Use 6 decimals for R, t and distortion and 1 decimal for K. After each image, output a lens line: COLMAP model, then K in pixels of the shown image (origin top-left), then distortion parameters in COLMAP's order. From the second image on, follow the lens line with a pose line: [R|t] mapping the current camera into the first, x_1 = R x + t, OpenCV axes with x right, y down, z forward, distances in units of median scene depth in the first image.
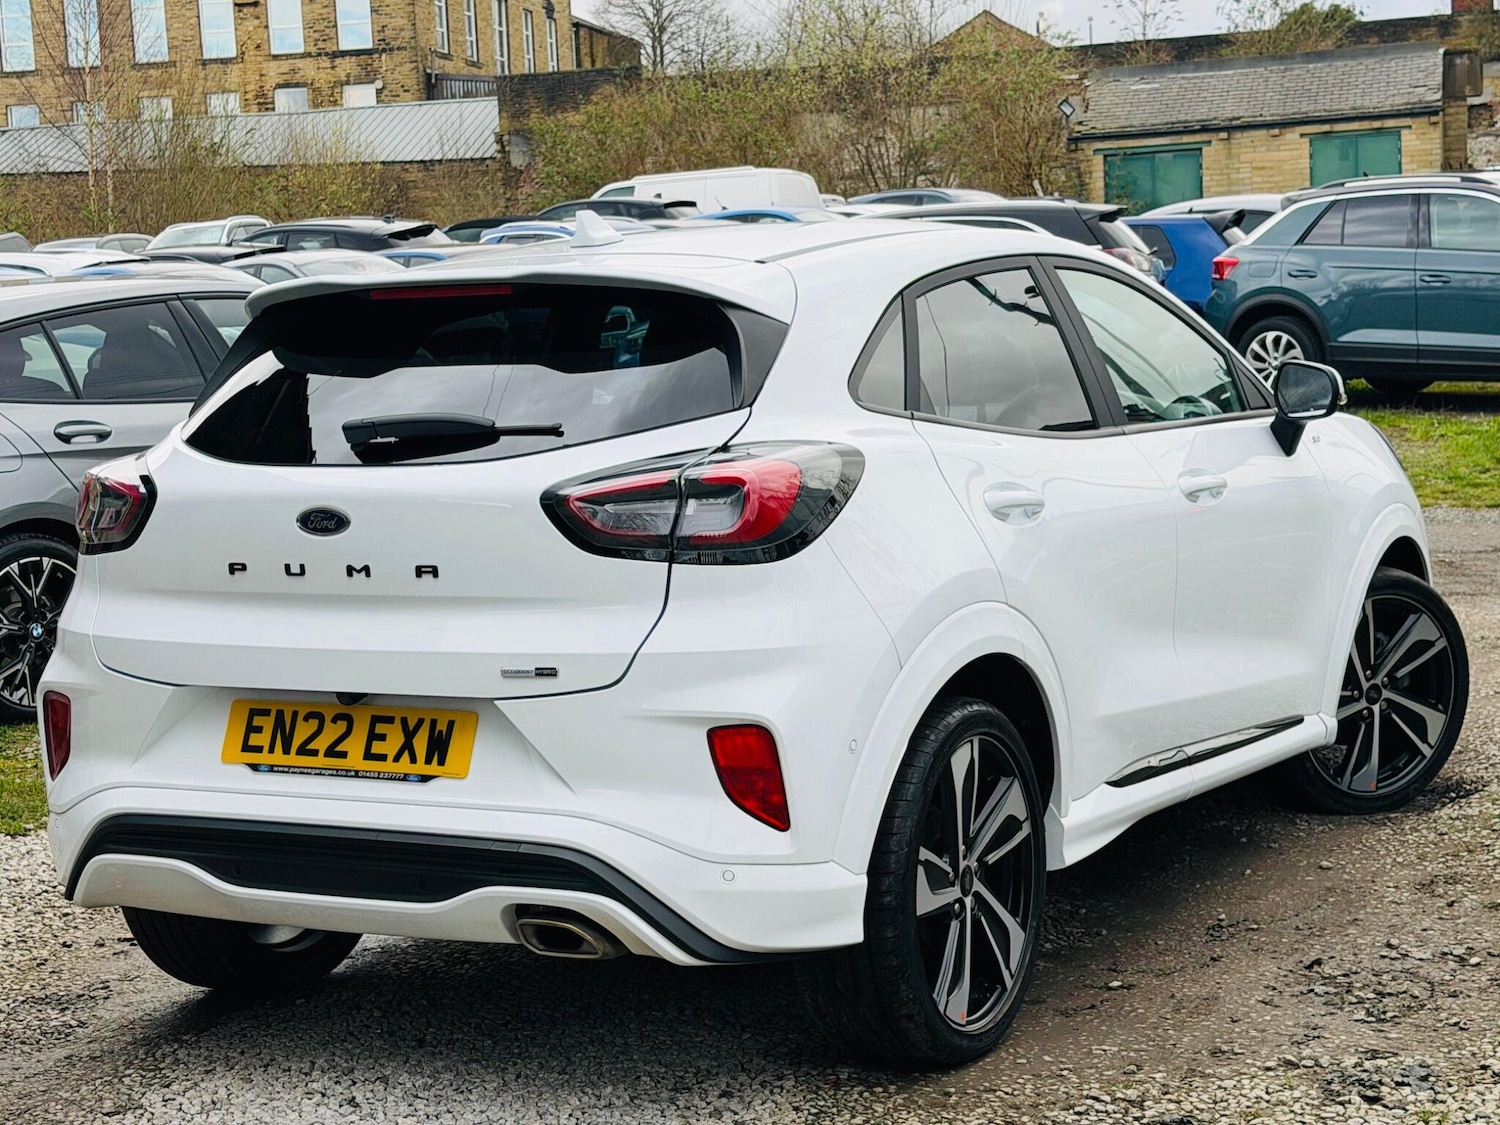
lens RADIAL K [[2622.1, 0, 769.1], [0, 2622.1, 567.0], [0, 0, 1]] dist [0.172544, -0.147025]
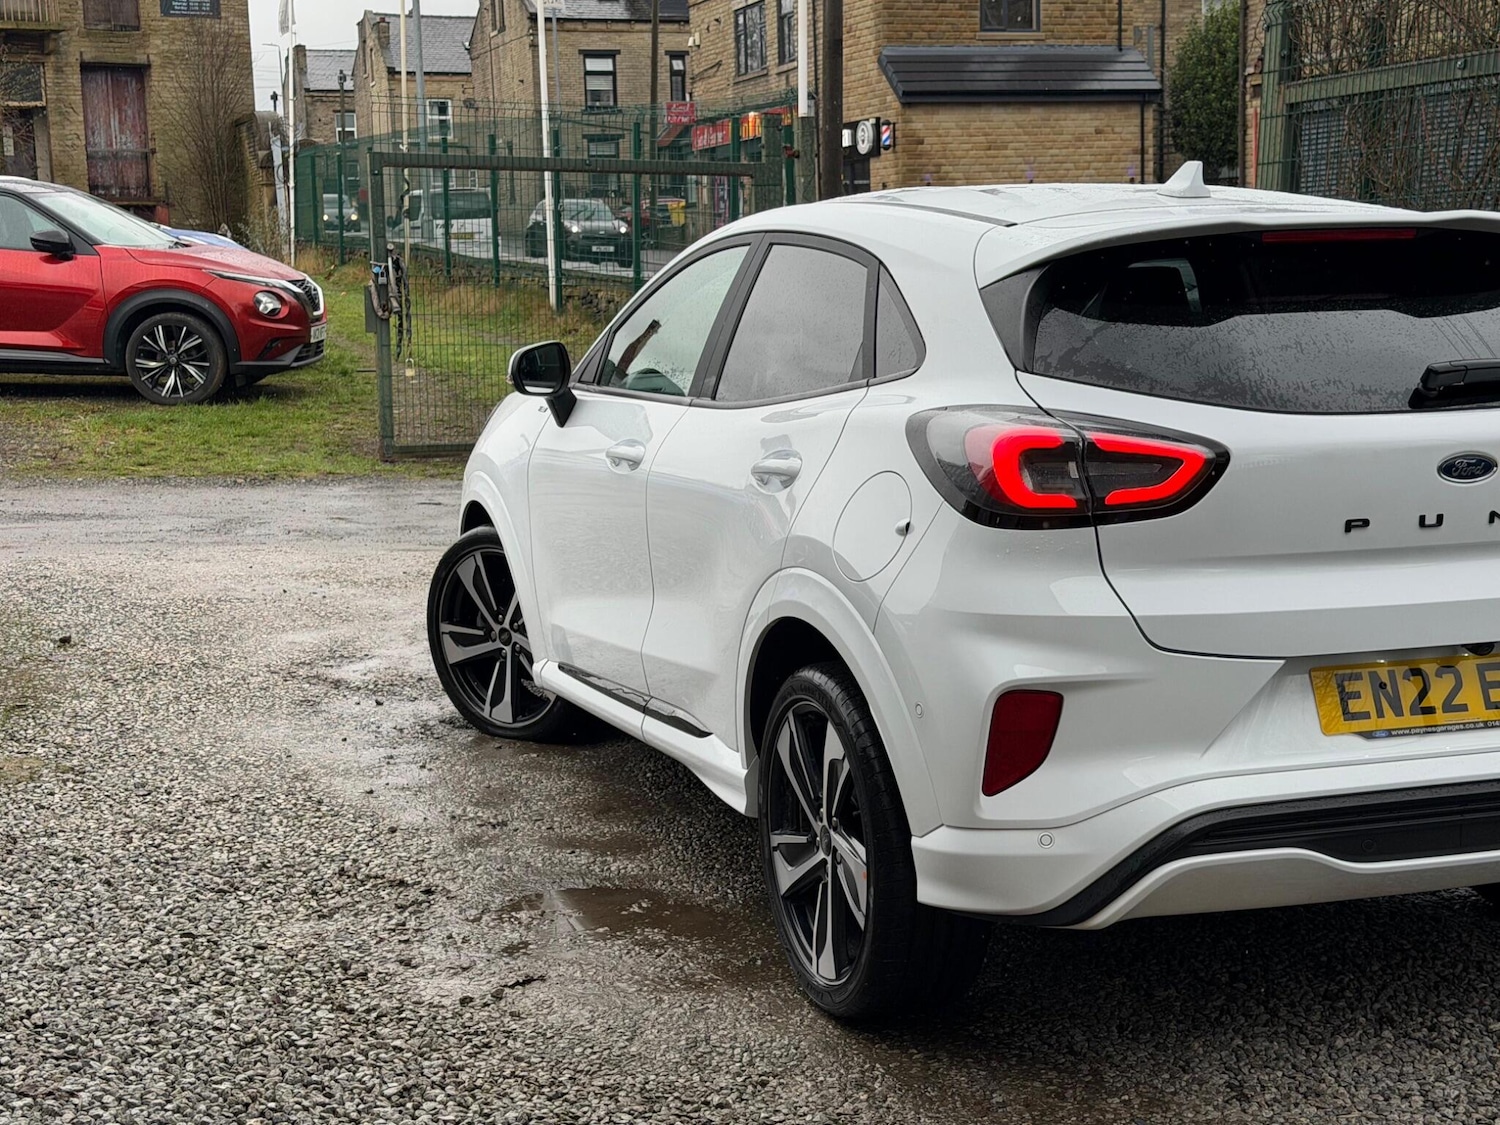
lens RADIAL K [[2198.6, 0, 747.2], [0, 2198.6, 572.5], [0, 0, 1]] dist [0.184957, -0.342619]
pose [[0.670147, -0.075057, 0.738424, -0.910364], [0.062076, 0.997056, 0.045009, -0.030840], [-0.739628, 0.015675, 0.672833, 0.618162]]
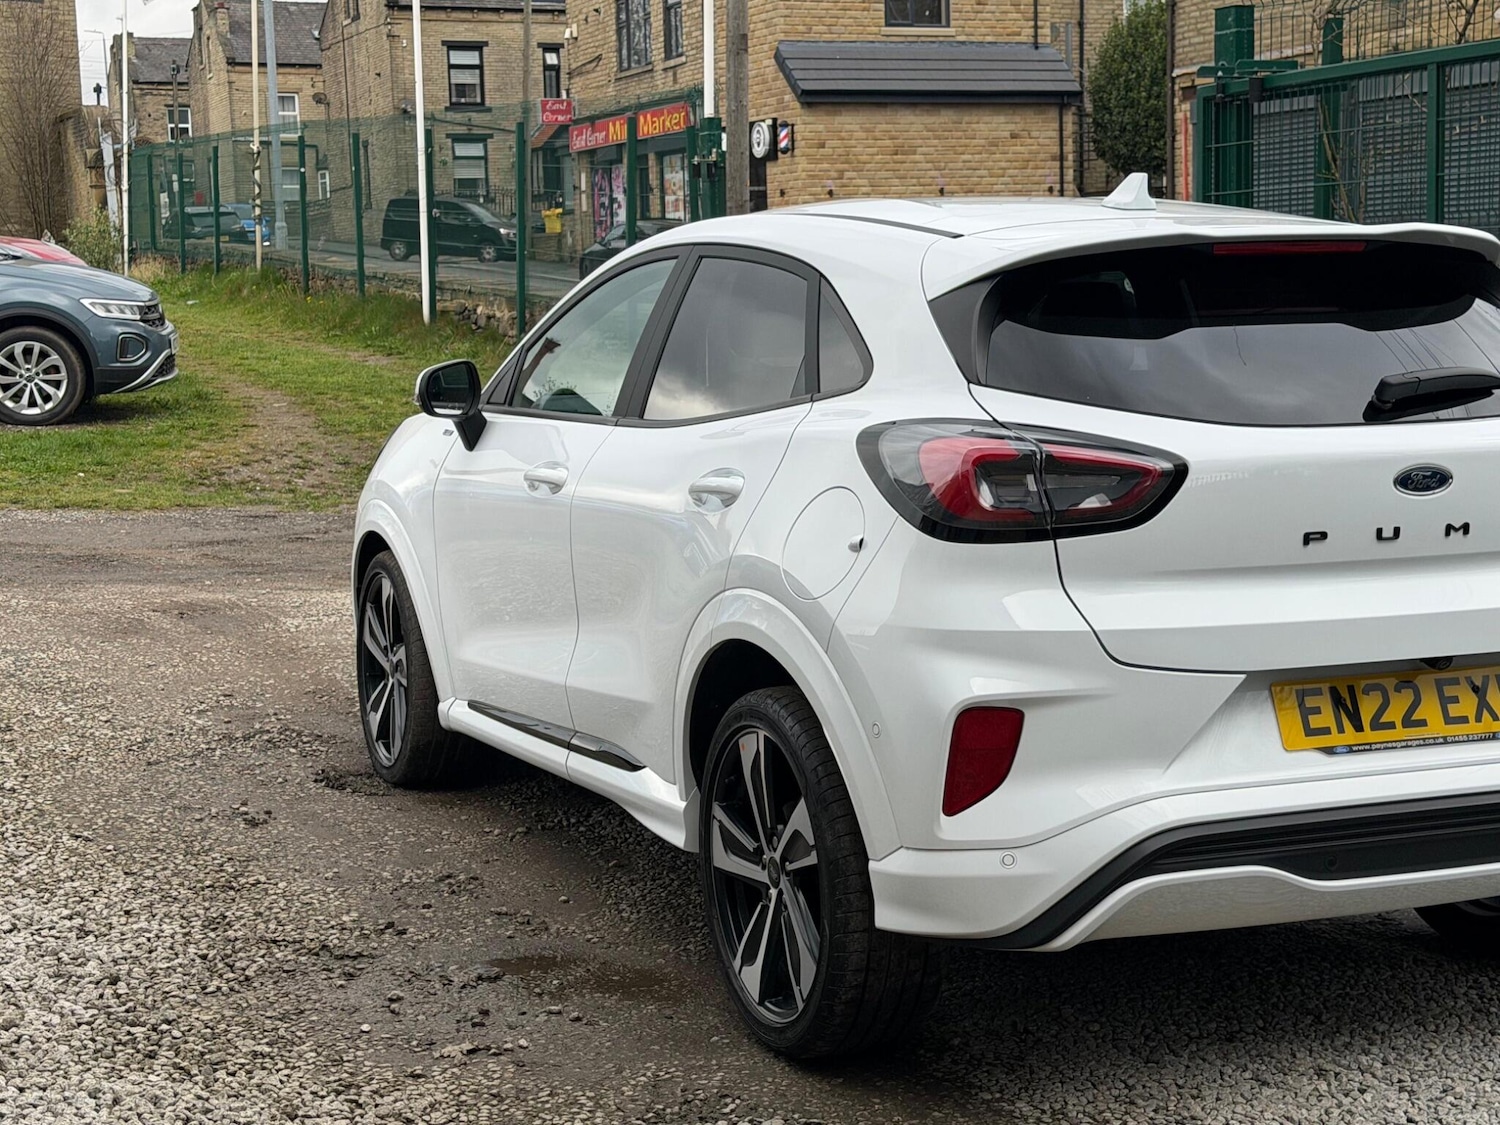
lens RADIAL K [[2444.6, 0, 760.3], [0, 2444.6, 543.8], [0, 0, 1]] dist [0.174498, -0.257827]
pose [[0.629103, -0.054392, 0.775416, -0.974306], [0.064290, 0.997772, 0.017829, -0.024769], [-0.774658, 0.038635, 0.631199, 0.593959]]
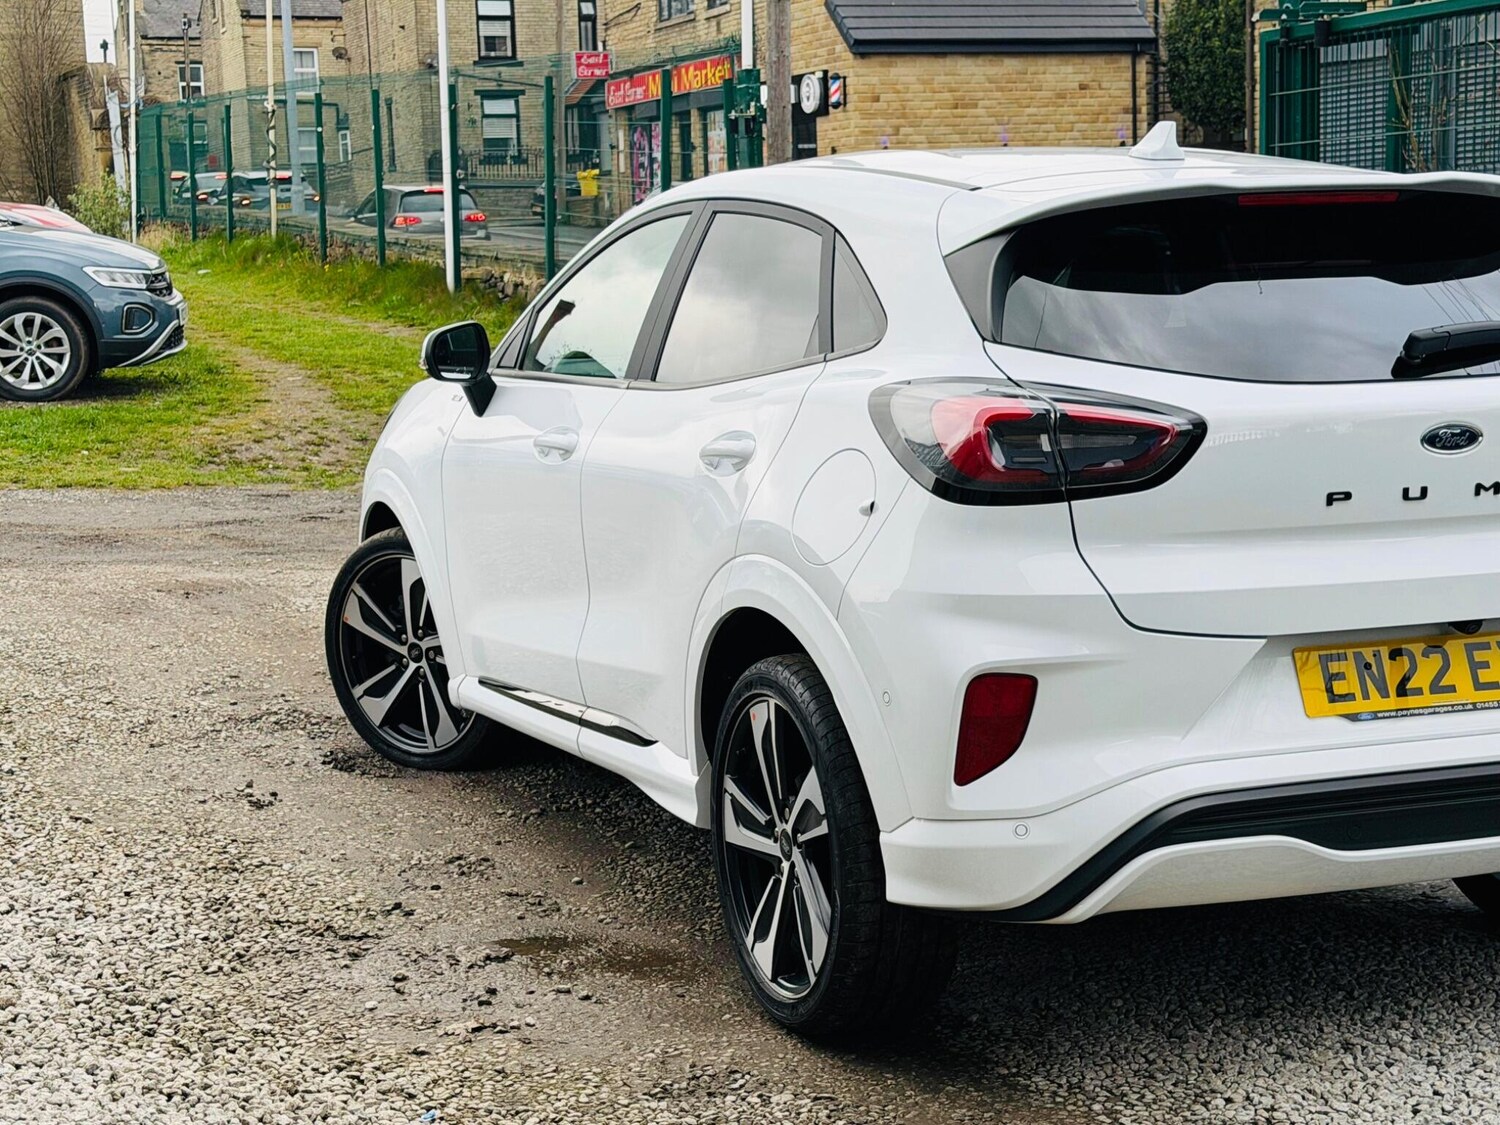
lens RADIAL K [[2622.1, 0, 769.1], [0, 2622.1, 567.0], [0, 0, 1]] dist [0.172544, -0.147025]
pose [[0.642374, -0.068262, 0.763345, -0.993571], [0.069093, 0.997128, 0.031025, -0.016898], [-0.763270, 0.032812, 0.645246, 0.557857]]
